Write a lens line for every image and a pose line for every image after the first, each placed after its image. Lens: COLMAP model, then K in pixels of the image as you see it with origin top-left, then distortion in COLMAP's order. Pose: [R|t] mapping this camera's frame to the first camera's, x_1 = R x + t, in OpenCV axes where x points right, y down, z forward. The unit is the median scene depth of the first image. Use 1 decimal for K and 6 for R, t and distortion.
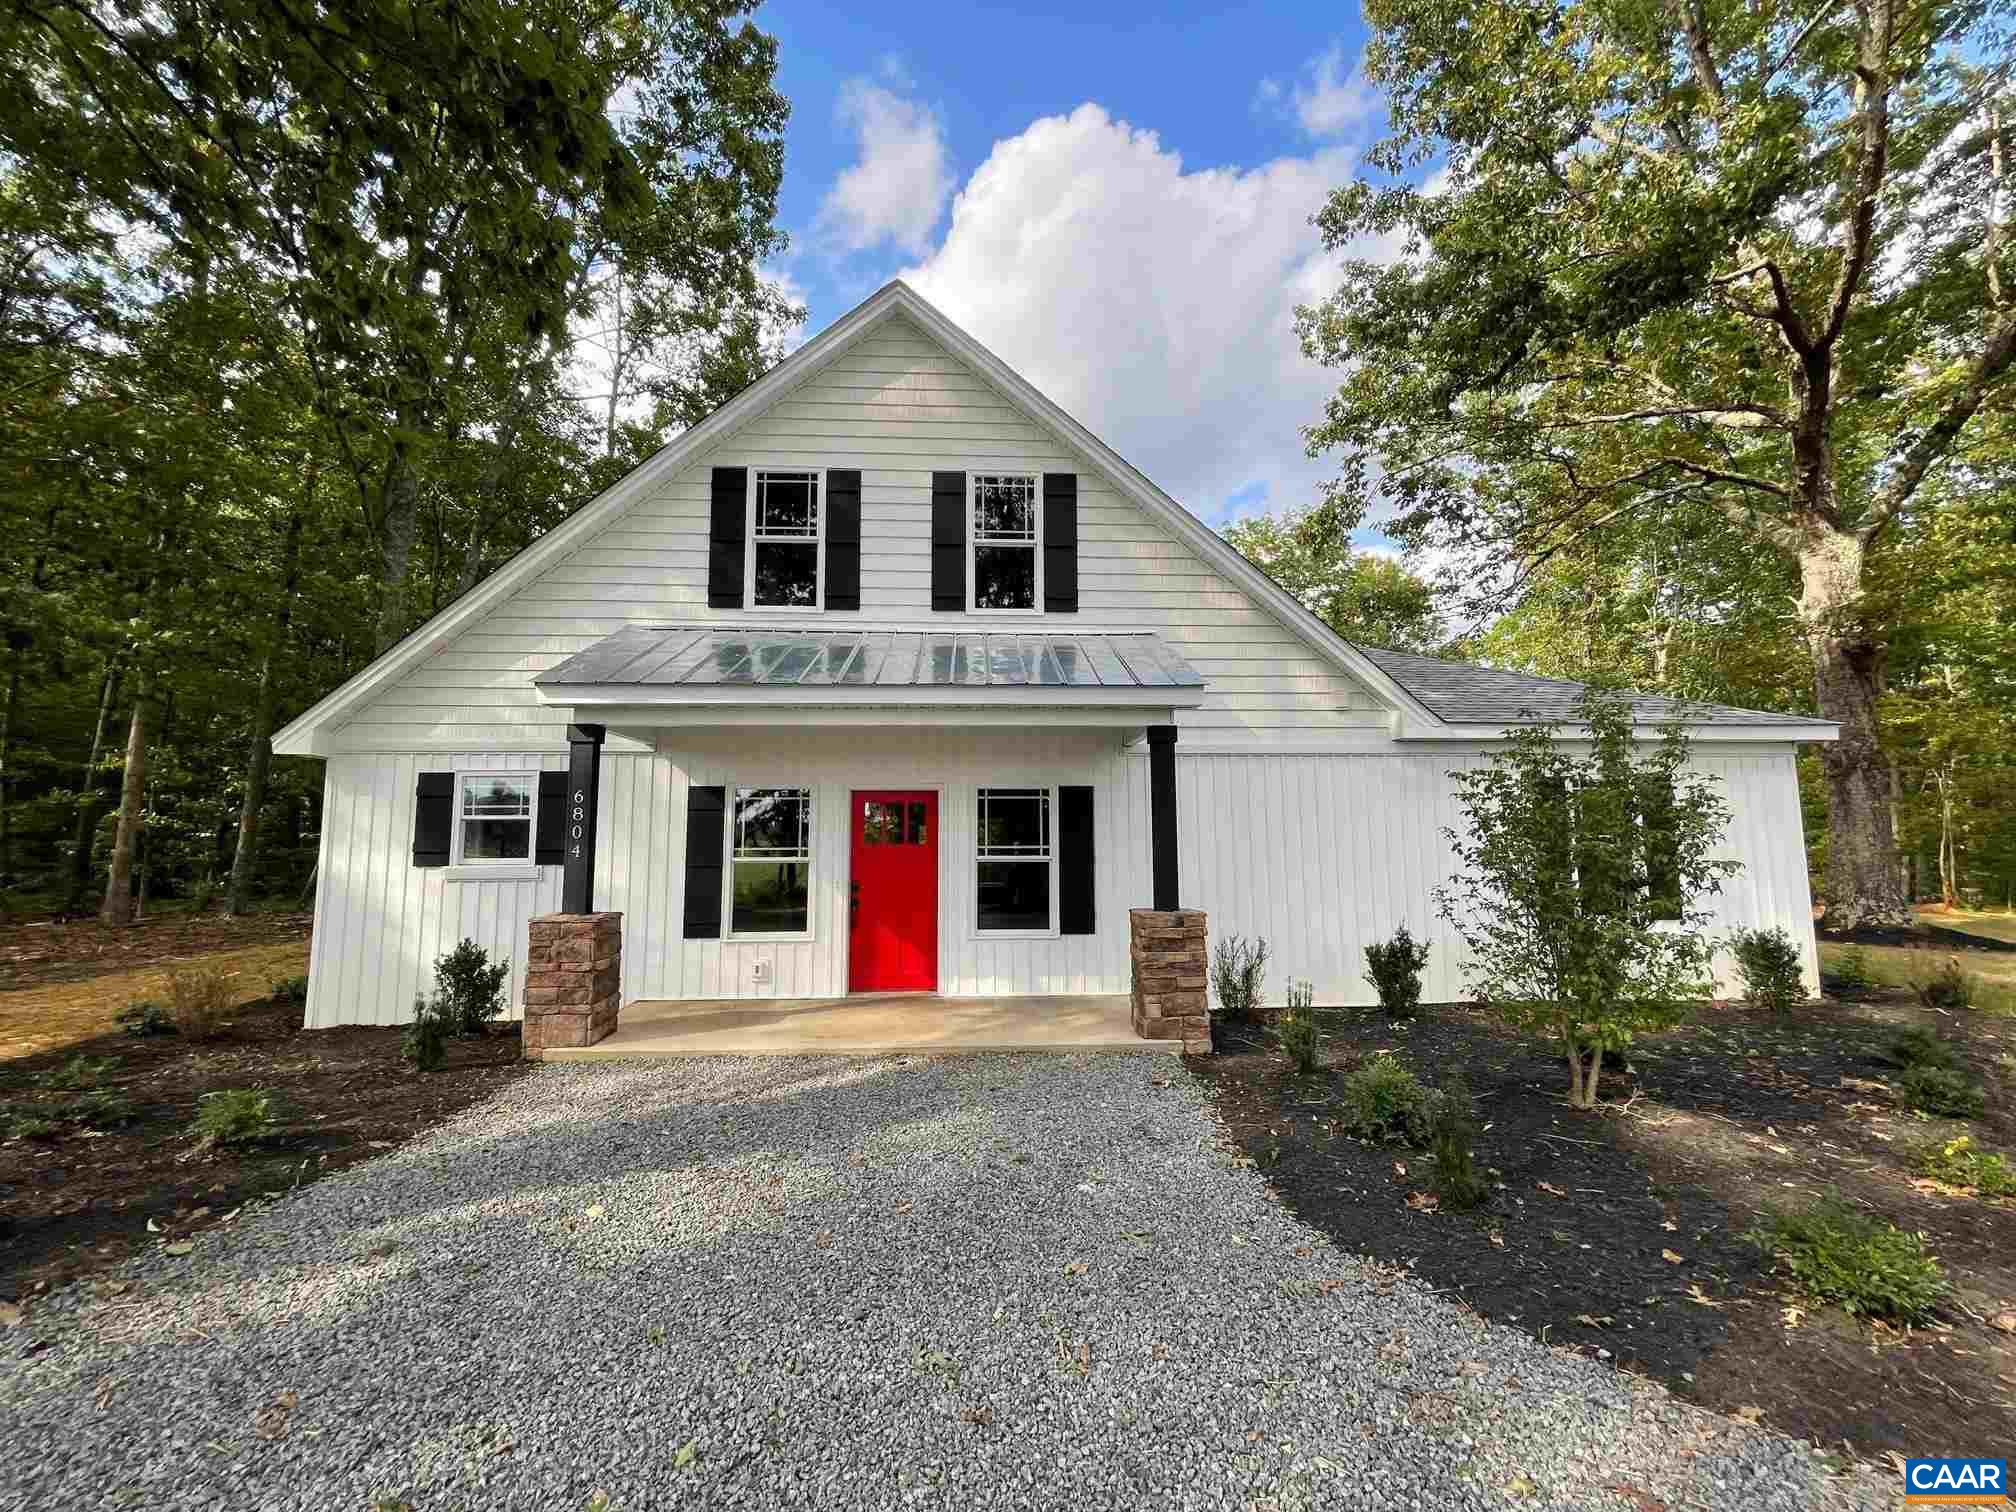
lens RADIAL K [[810.3, 0, 1008.8], [0, 810.3, 758.4], [0, 0, 1]] dist [-0.001773, 0.000317]
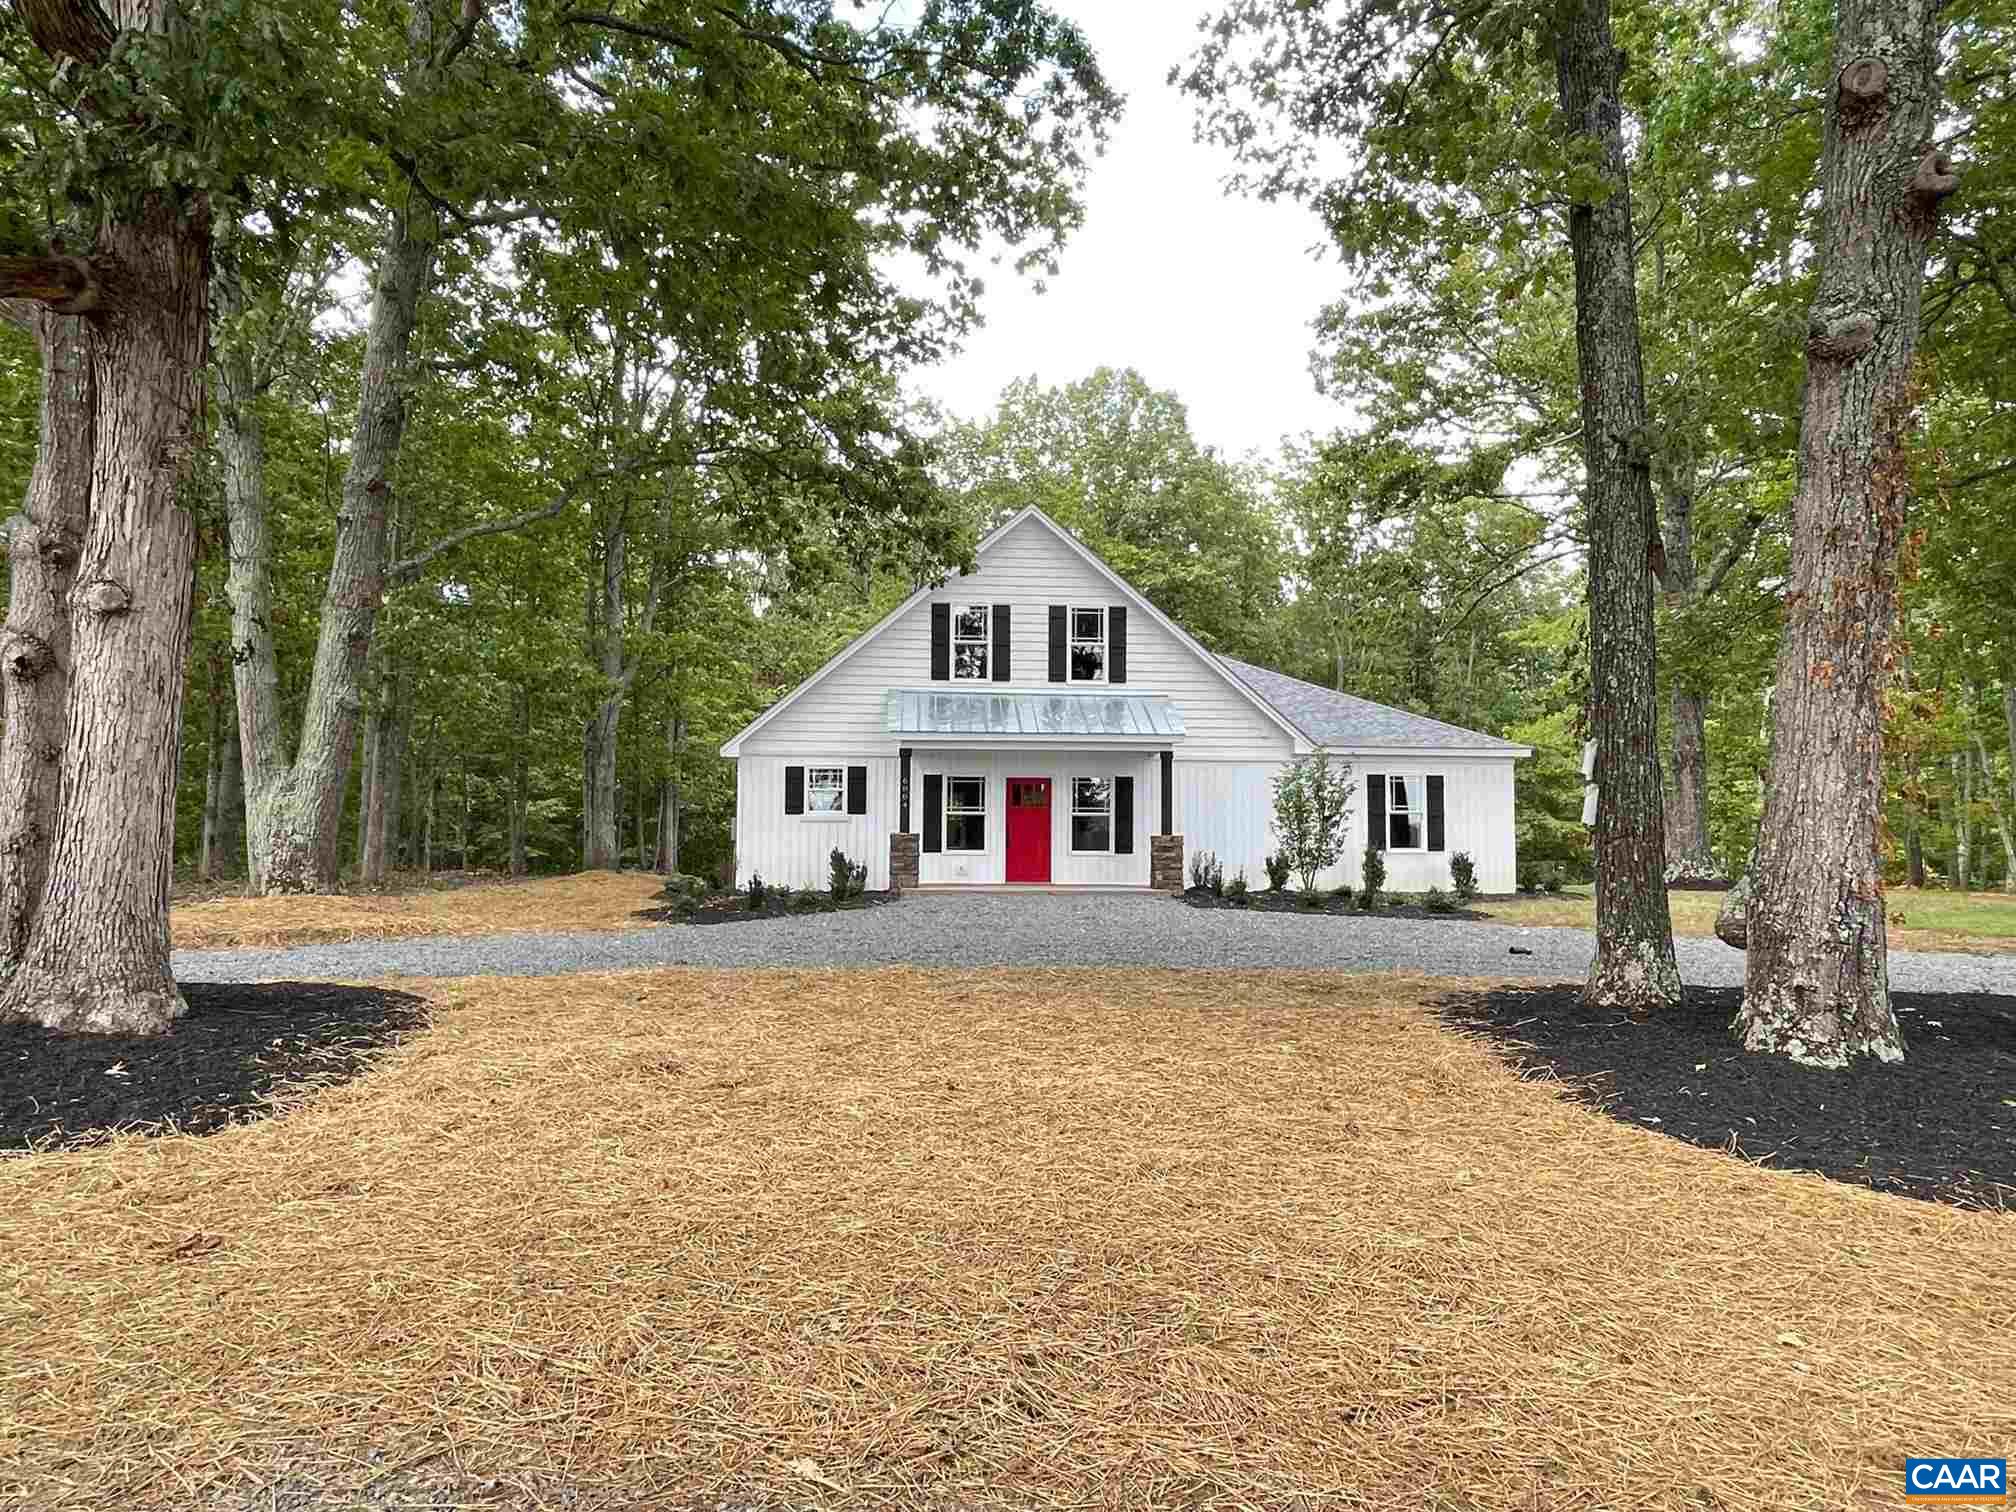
lens RADIAL K [[1308.1, 0, 1008.0], [0, 1308.1, 756.0], [0, 0, 1]] dist [0.008051, 0.000054]
pose [[0.999603, 0.011862, 0.025541, -0.268982], [-0.012882, 0.999111, 0.040153, -0.134830], [-0.025042, -0.040466, 0.998867, -2.065216]]
